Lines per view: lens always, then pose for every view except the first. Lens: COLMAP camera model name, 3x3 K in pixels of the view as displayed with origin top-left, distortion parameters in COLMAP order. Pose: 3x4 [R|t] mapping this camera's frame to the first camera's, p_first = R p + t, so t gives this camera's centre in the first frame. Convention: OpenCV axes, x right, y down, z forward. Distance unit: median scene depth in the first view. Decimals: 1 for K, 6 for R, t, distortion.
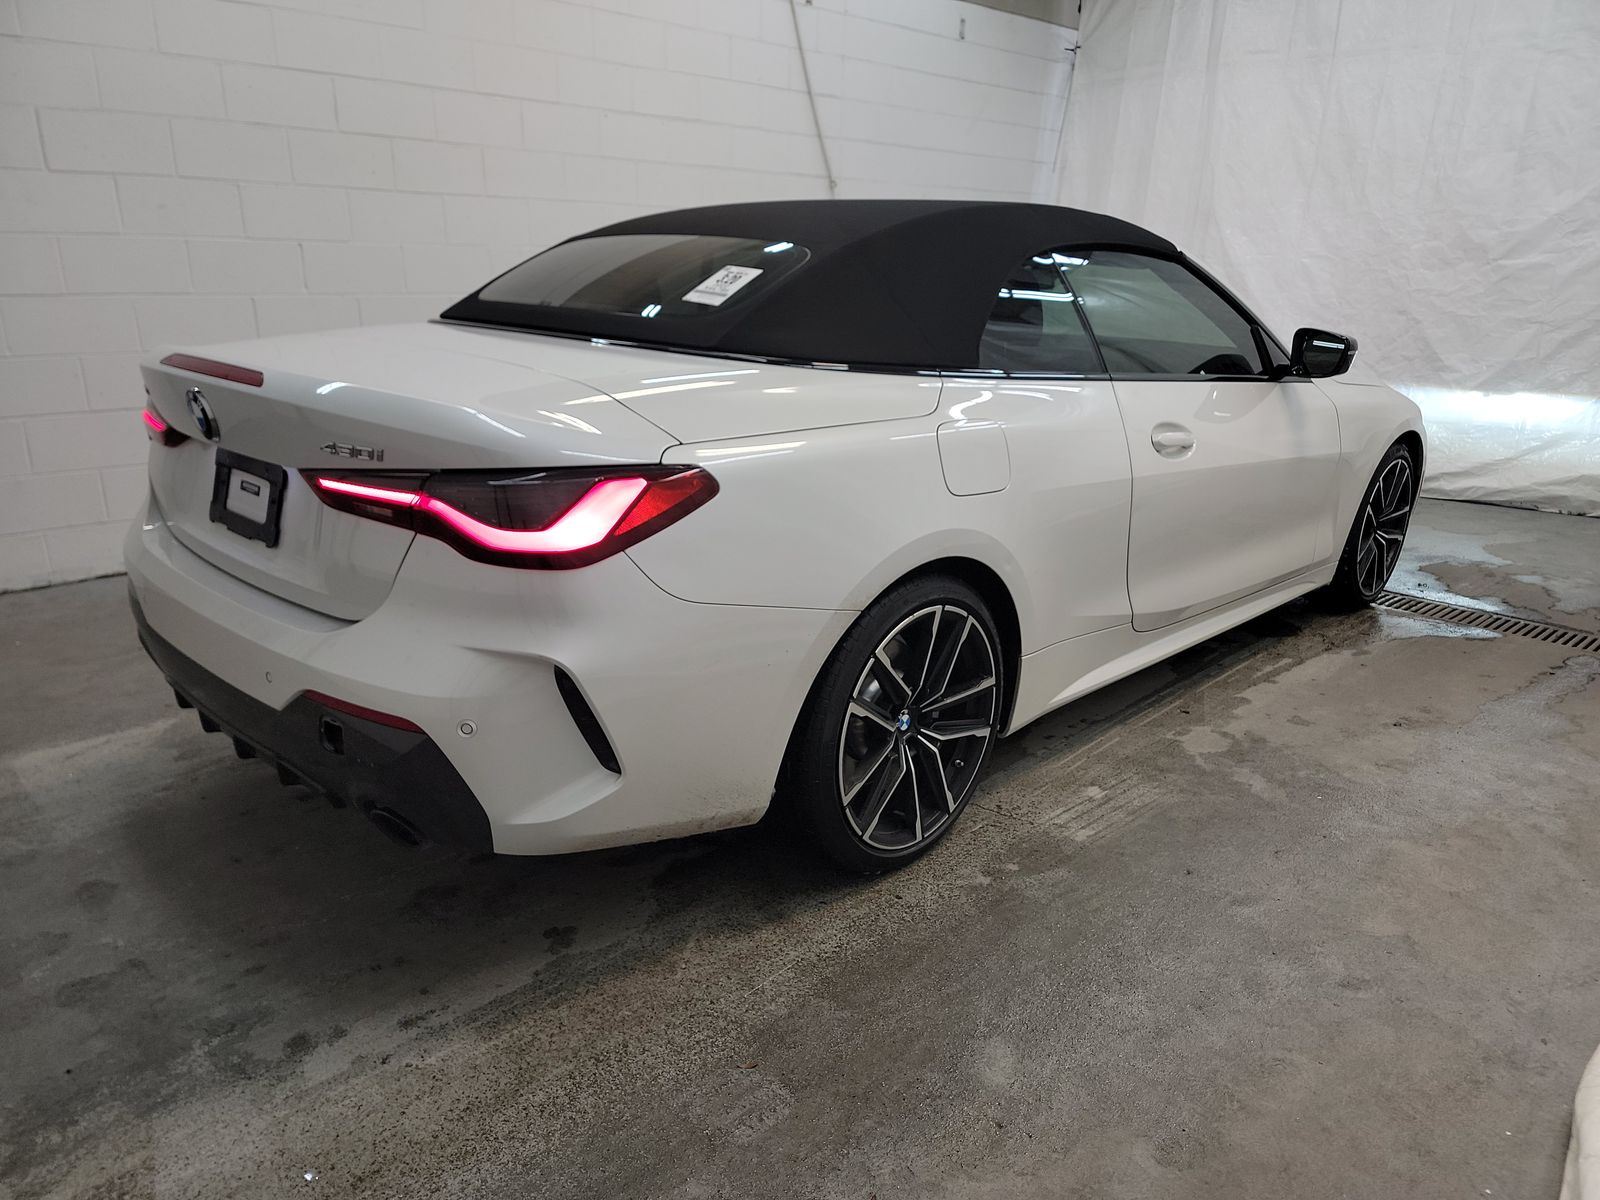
lens RADIAL K [[1111.5, 0, 799.2], [0, 1111.5, 588.8], [0, 0, 1]] dist [0.064566, -0.050710]
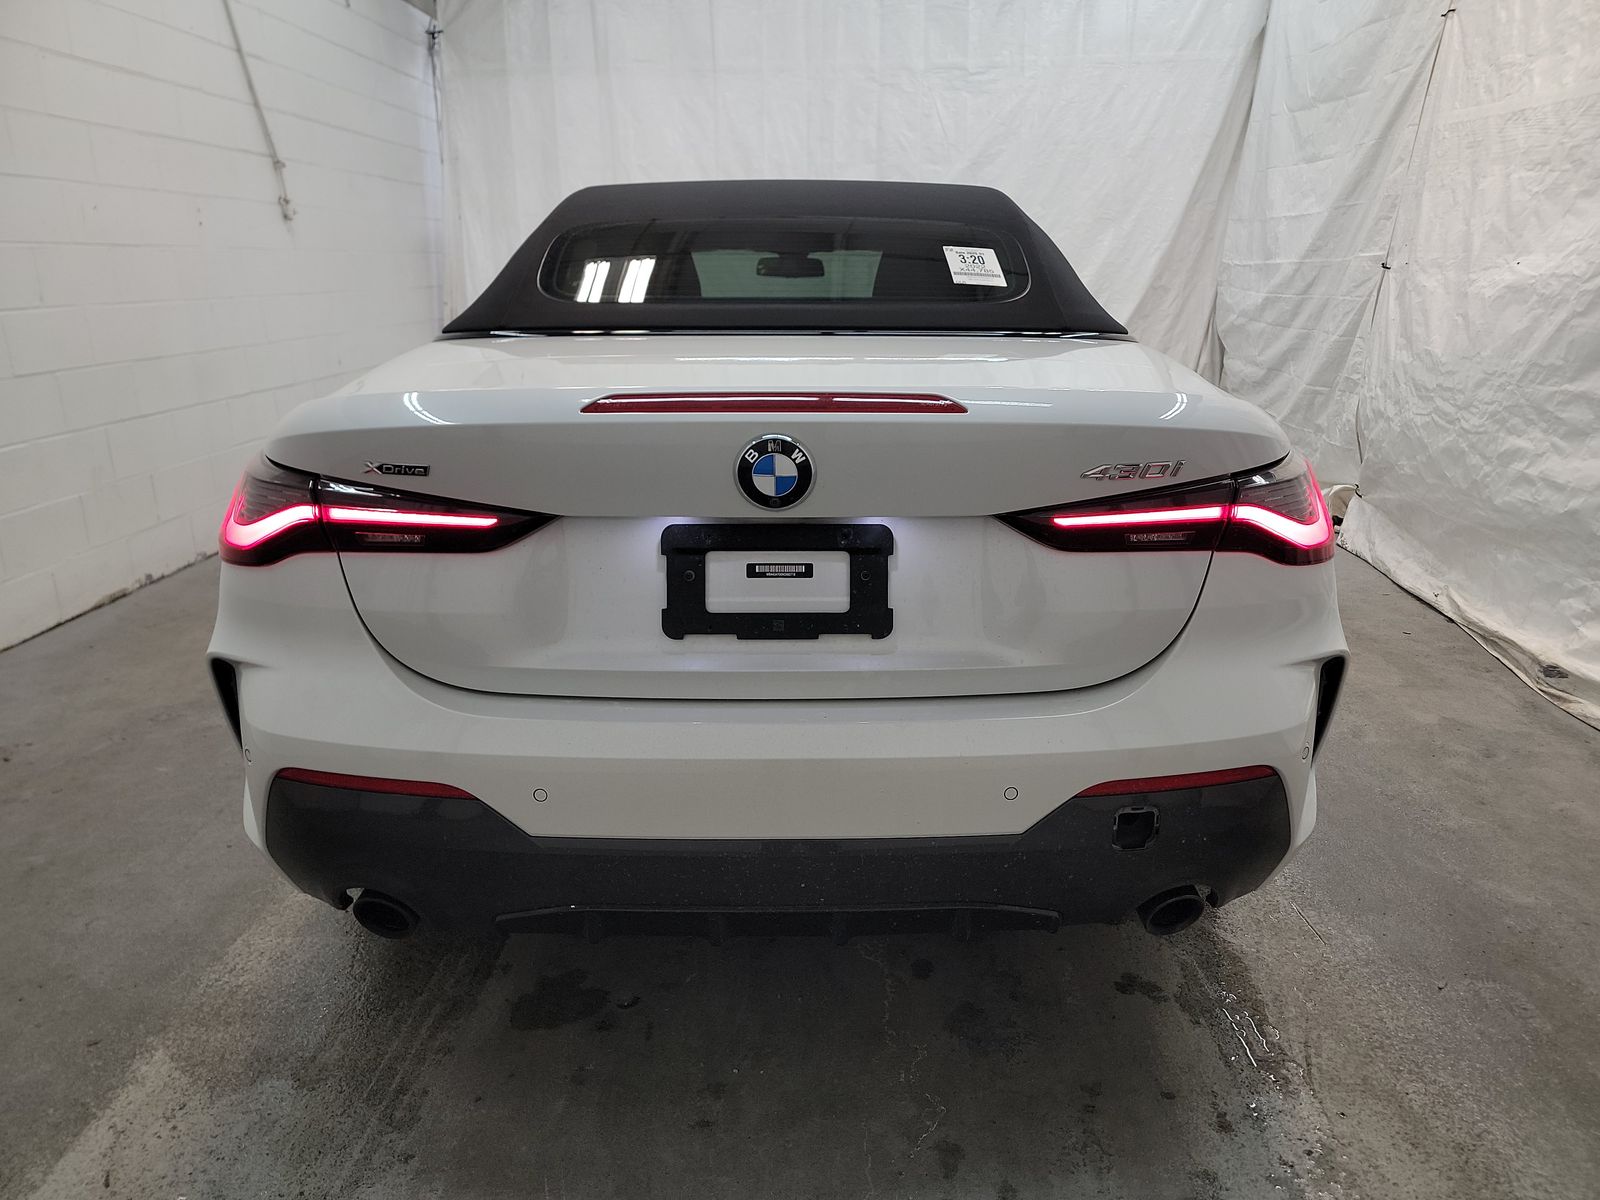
lens RADIAL K [[1111.5, 0, 801.0], [0, 1111.5, 575.4], [0, 0, 1]] dist [0.064566, -0.050710]
pose [[0.723971, -0.205920, 0.658379, -0.561158], [0.213648, 0.974412, 0.069832, -0.078603], [-0.655912, 0.090105, 0.749440, 0.283380]]
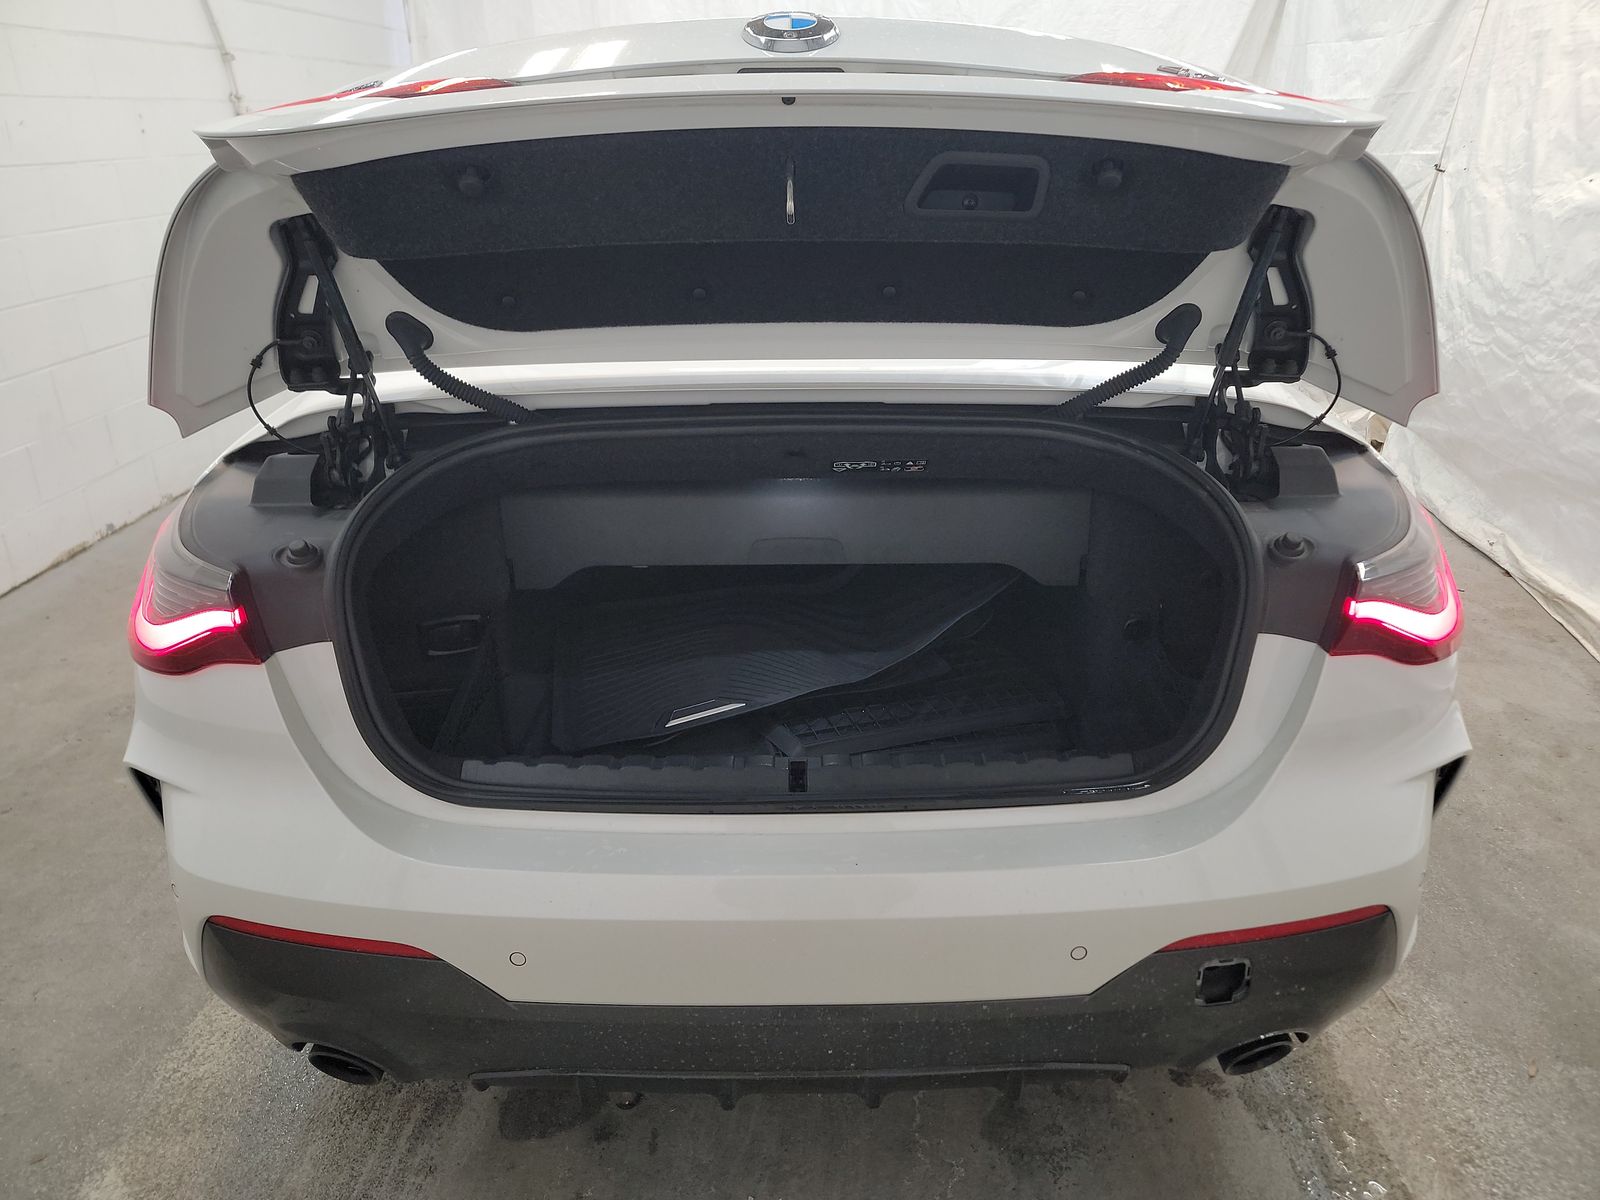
lens RADIAL K [[1111.5, 0, 796.1], [0, 1111.5, 547.1], [0, 0, 1]] dist [0.064566, -0.050710]
pose [[0.721524, -0.274758, 0.635540, -0.500857], [0.224126, 0.961156, 0.161081, -0.150744], [-0.655111, 0.026217, 0.755078, 0.338542]]
